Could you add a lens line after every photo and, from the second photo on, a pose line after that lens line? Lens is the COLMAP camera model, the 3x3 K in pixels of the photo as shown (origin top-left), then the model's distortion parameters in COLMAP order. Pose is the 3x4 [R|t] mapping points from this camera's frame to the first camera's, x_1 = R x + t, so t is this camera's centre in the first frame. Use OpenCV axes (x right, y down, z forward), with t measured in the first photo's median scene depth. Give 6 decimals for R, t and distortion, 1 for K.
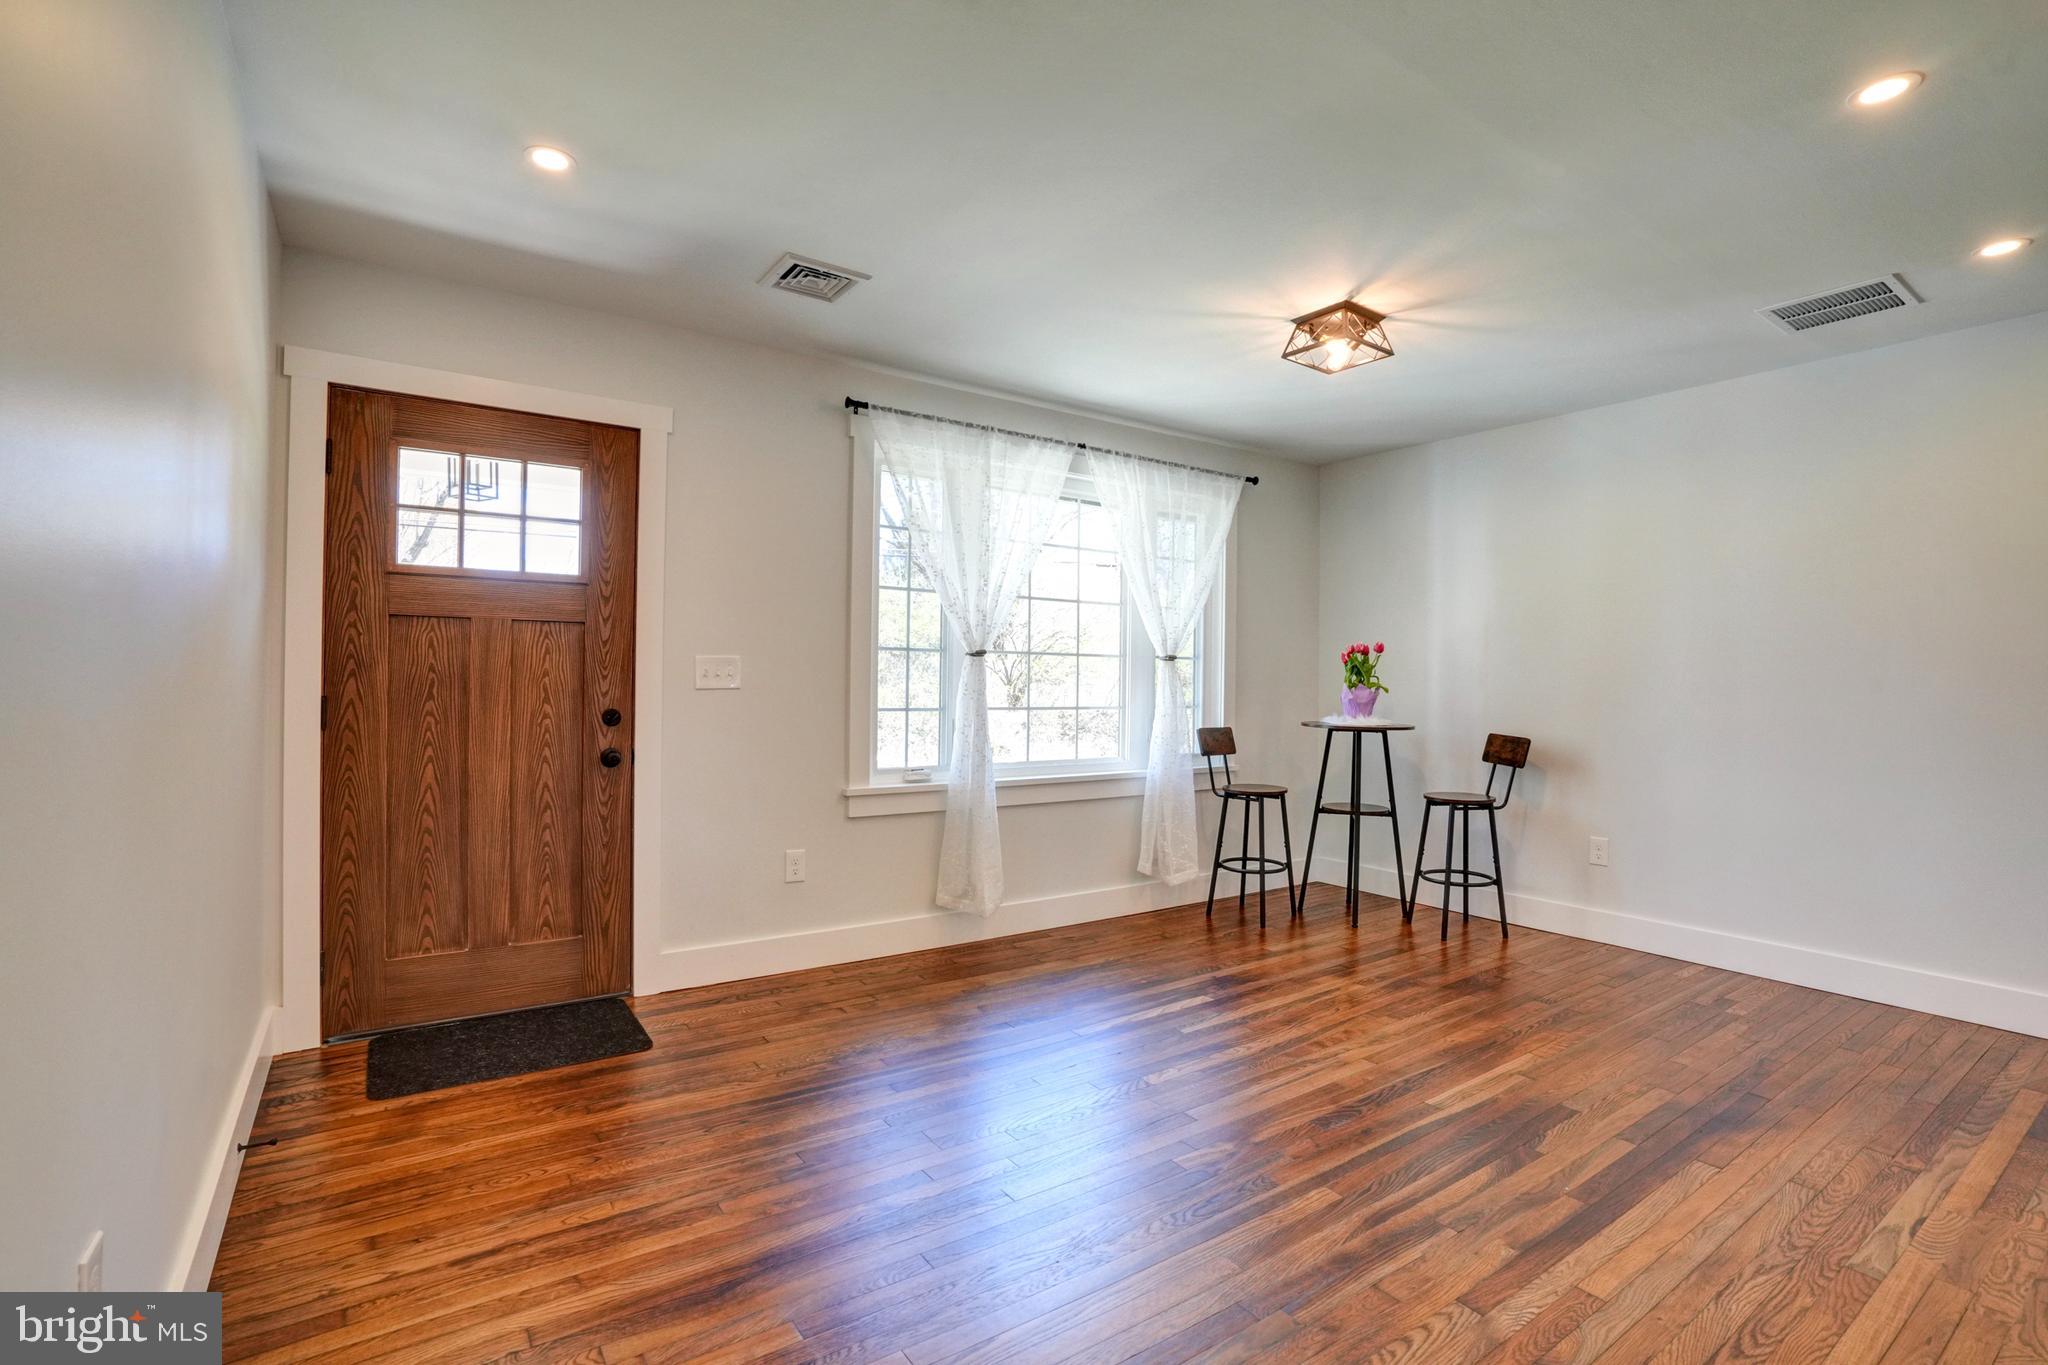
lens RADIAL K [[940.8, 0, 1025.4], [0, 940.8, 682.8], [0, 0, 1]] dist [-0.049886, 0.011507]
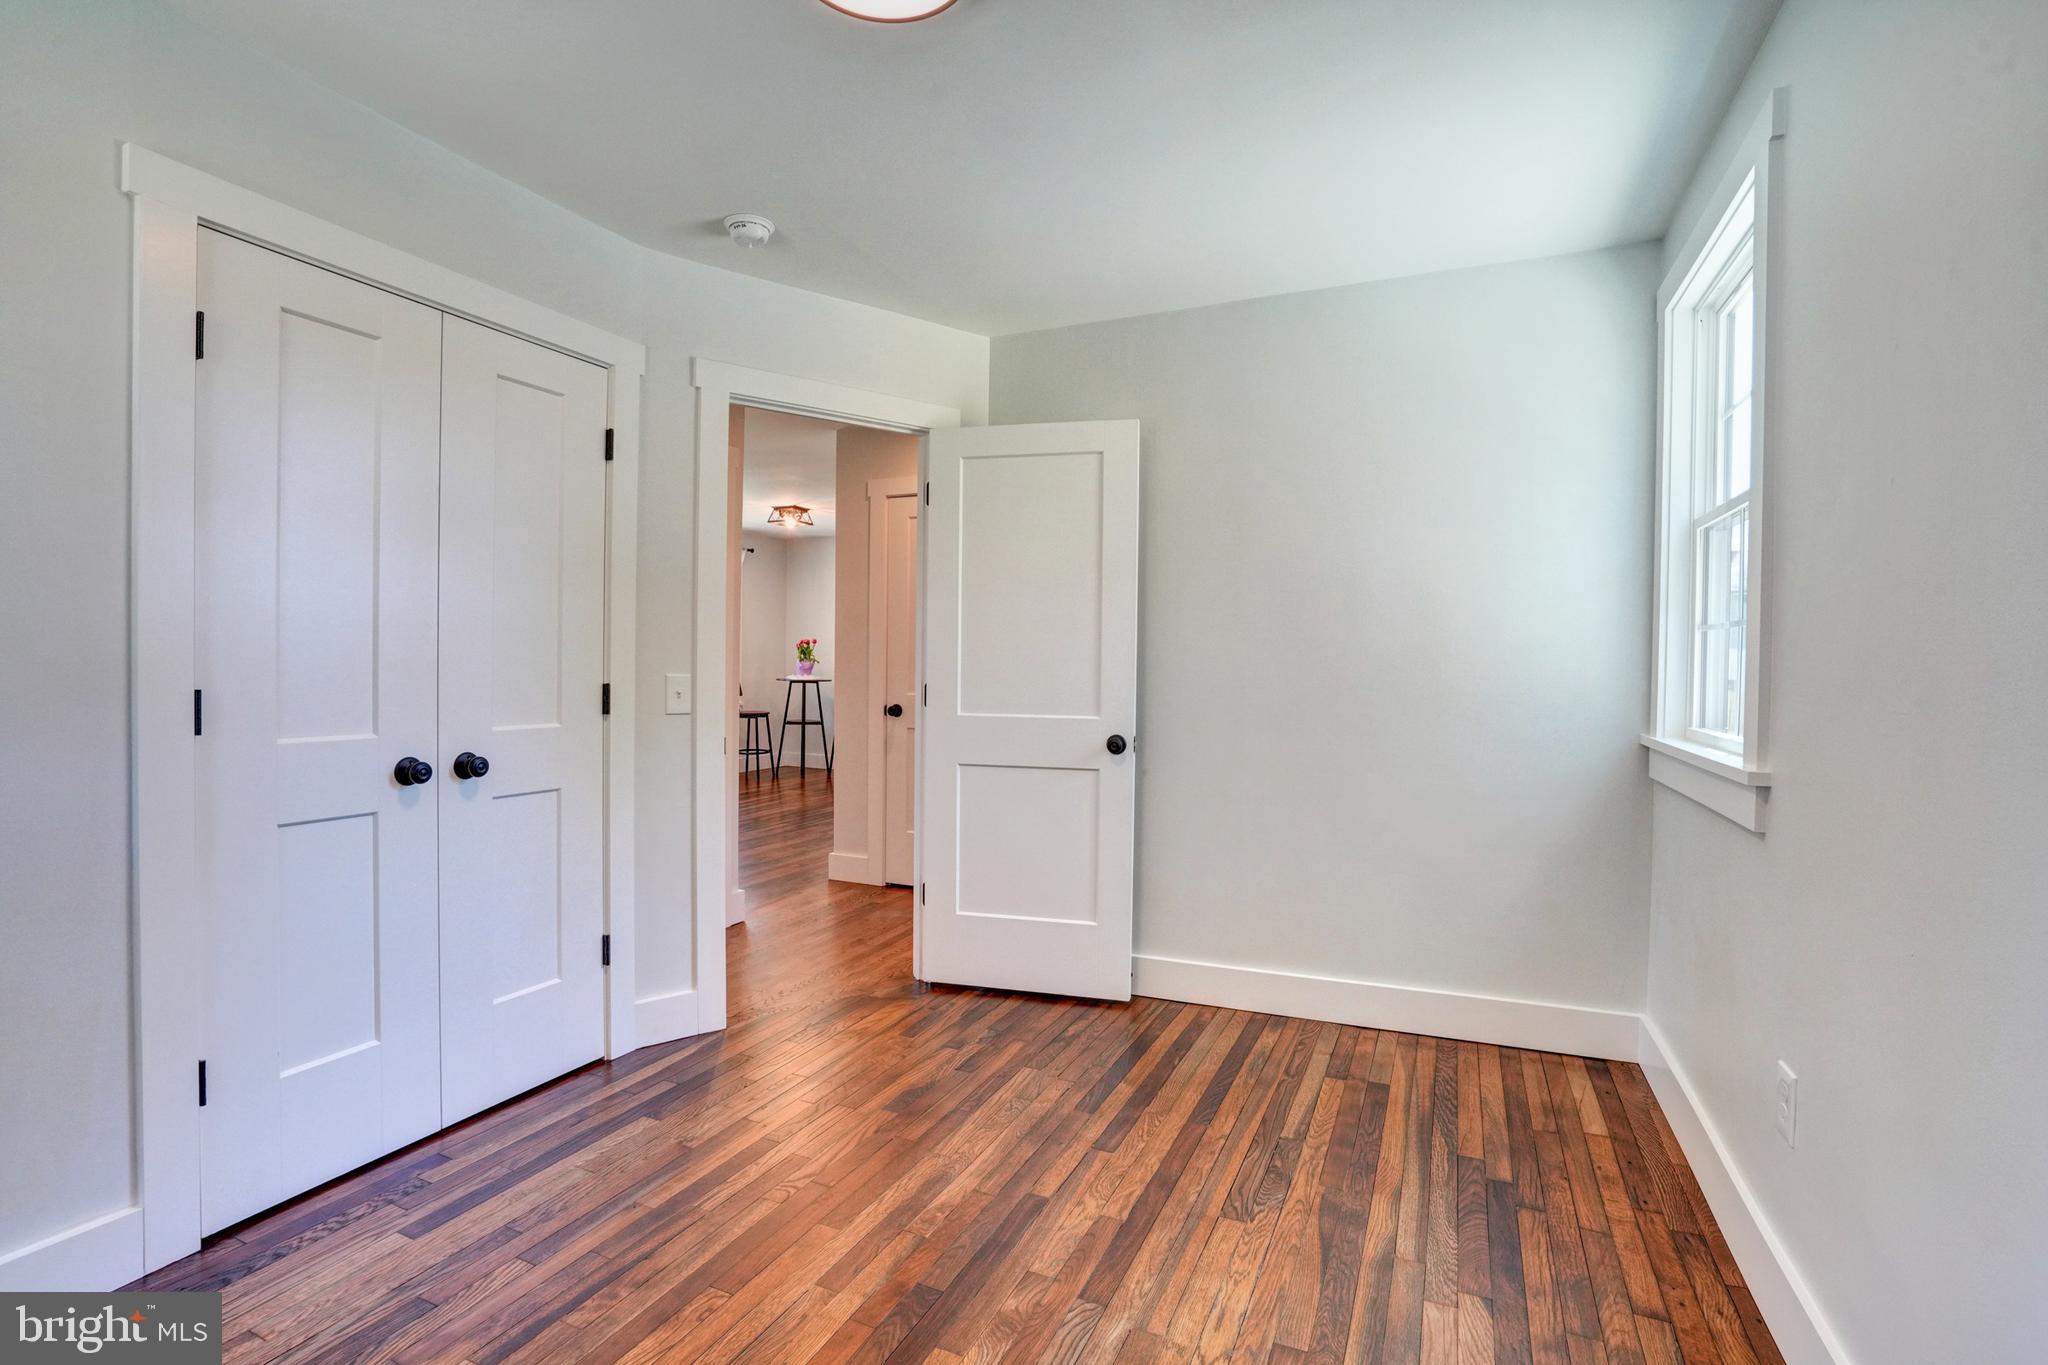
lens RADIAL K [[940.8, 0, 1032.7], [0, 940.8, 681.1], [0, 0, 1]] dist [-0.049886, 0.011507]
pose [[0.853296, -0.004148, 0.521411, -0.311075], [-0.000371, 0.999963, 0.008562, 0.034595], [-0.521427, -0.007499, 0.853263, -1.095590]]
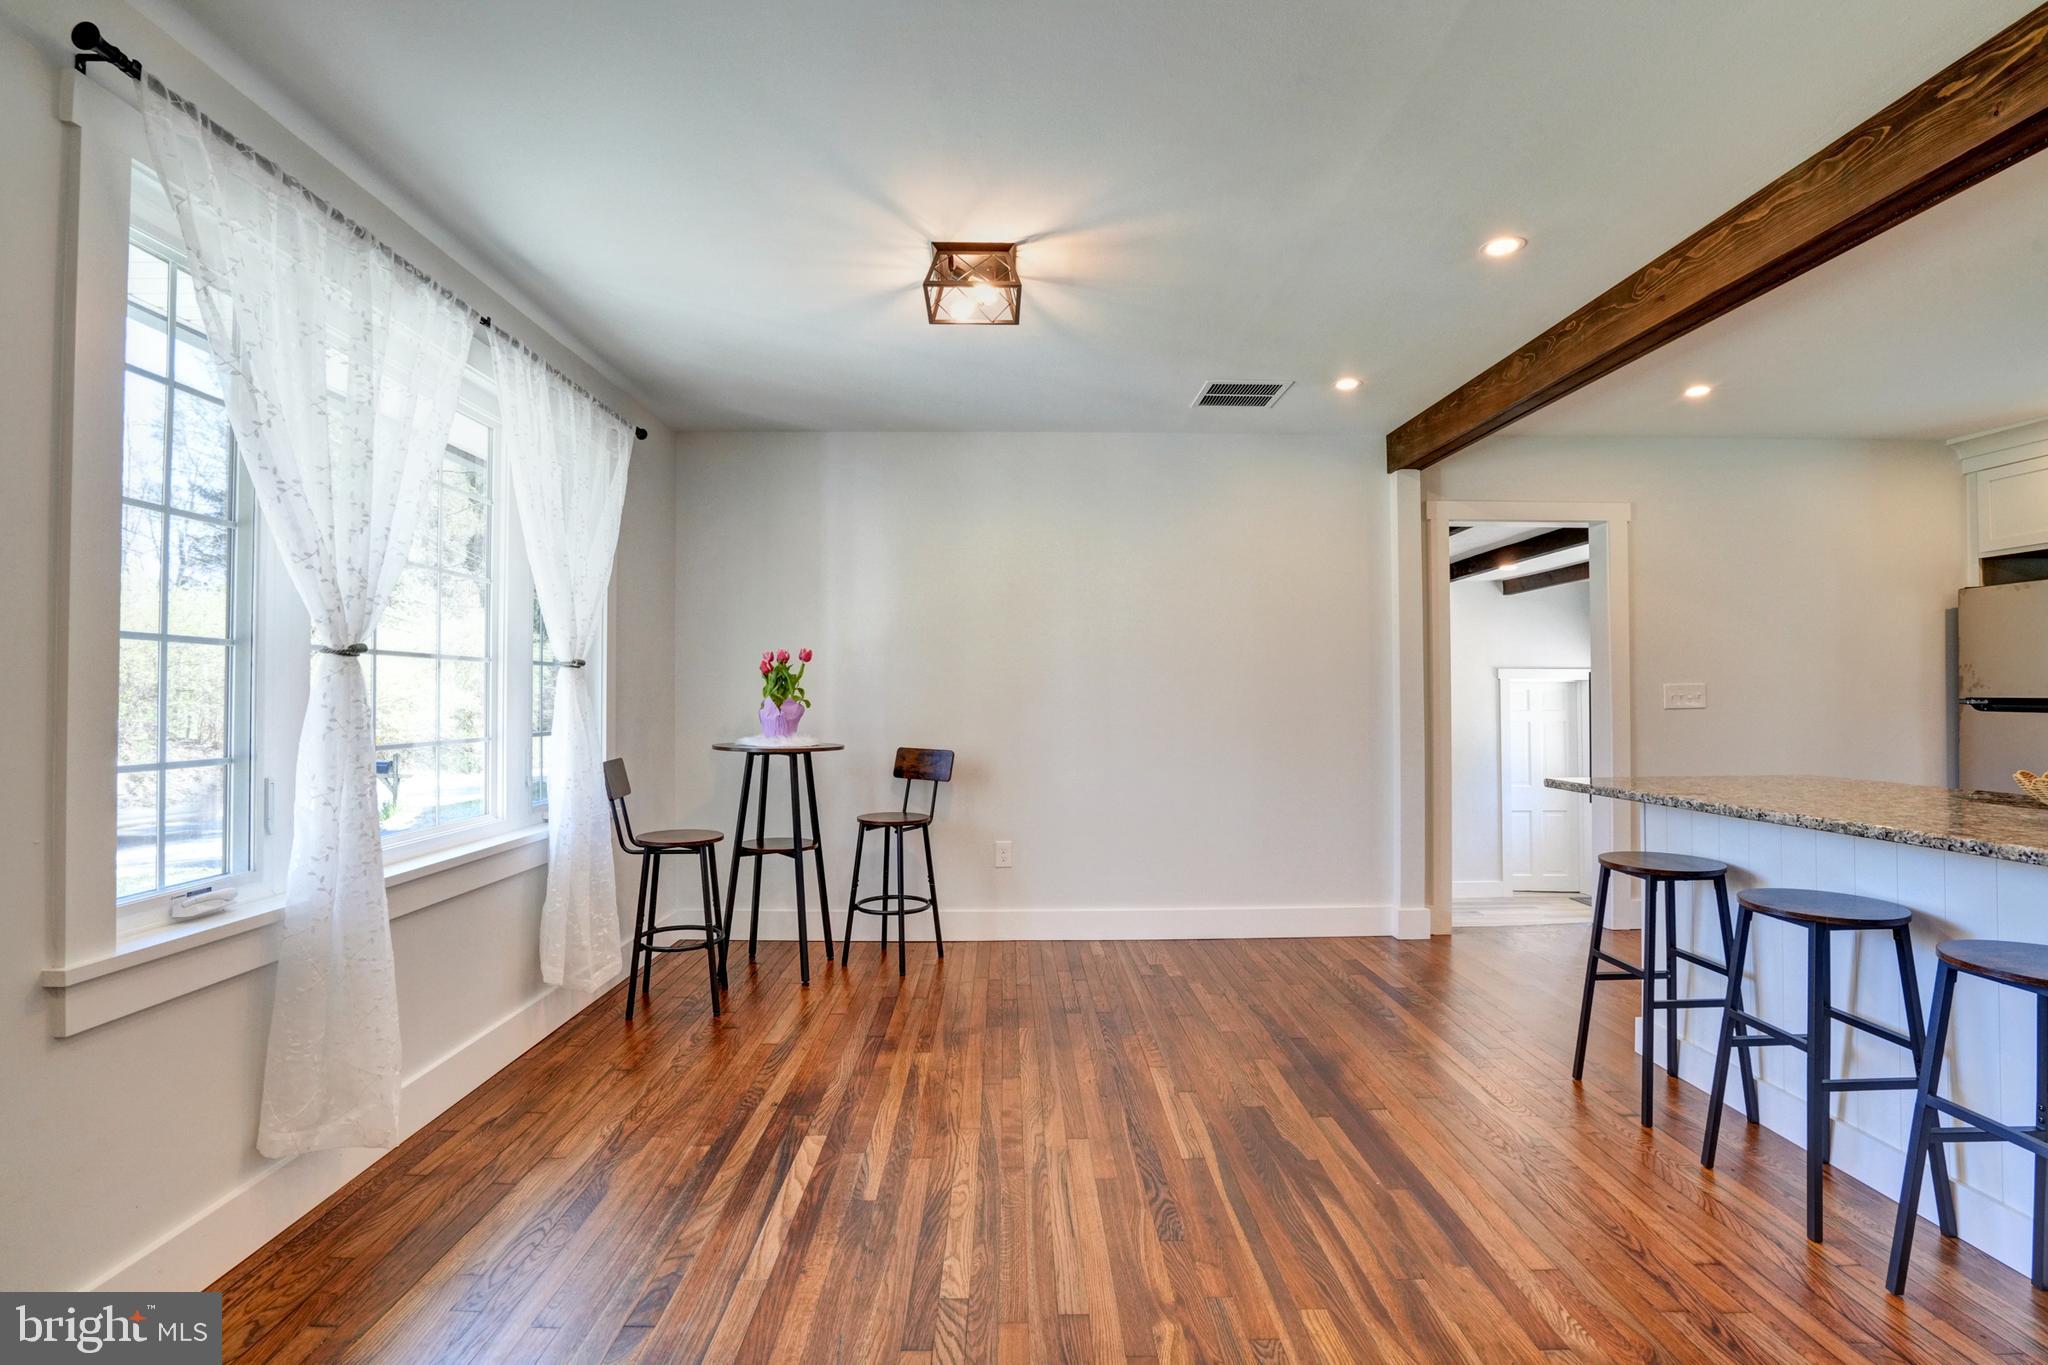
lens RADIAL K [[940.8, 0, 1039.3], [0, 940.8, 683.6], [0, 0, 1]] dist [-0.049886, 0.011507]
pose [[0.556975, -0.001269, 0.830529, -0.242533], [0.010598, 0.999928, -0.005579, -0.005375], [-0.830462, 0.011909, 0.556948, 0.363974]]
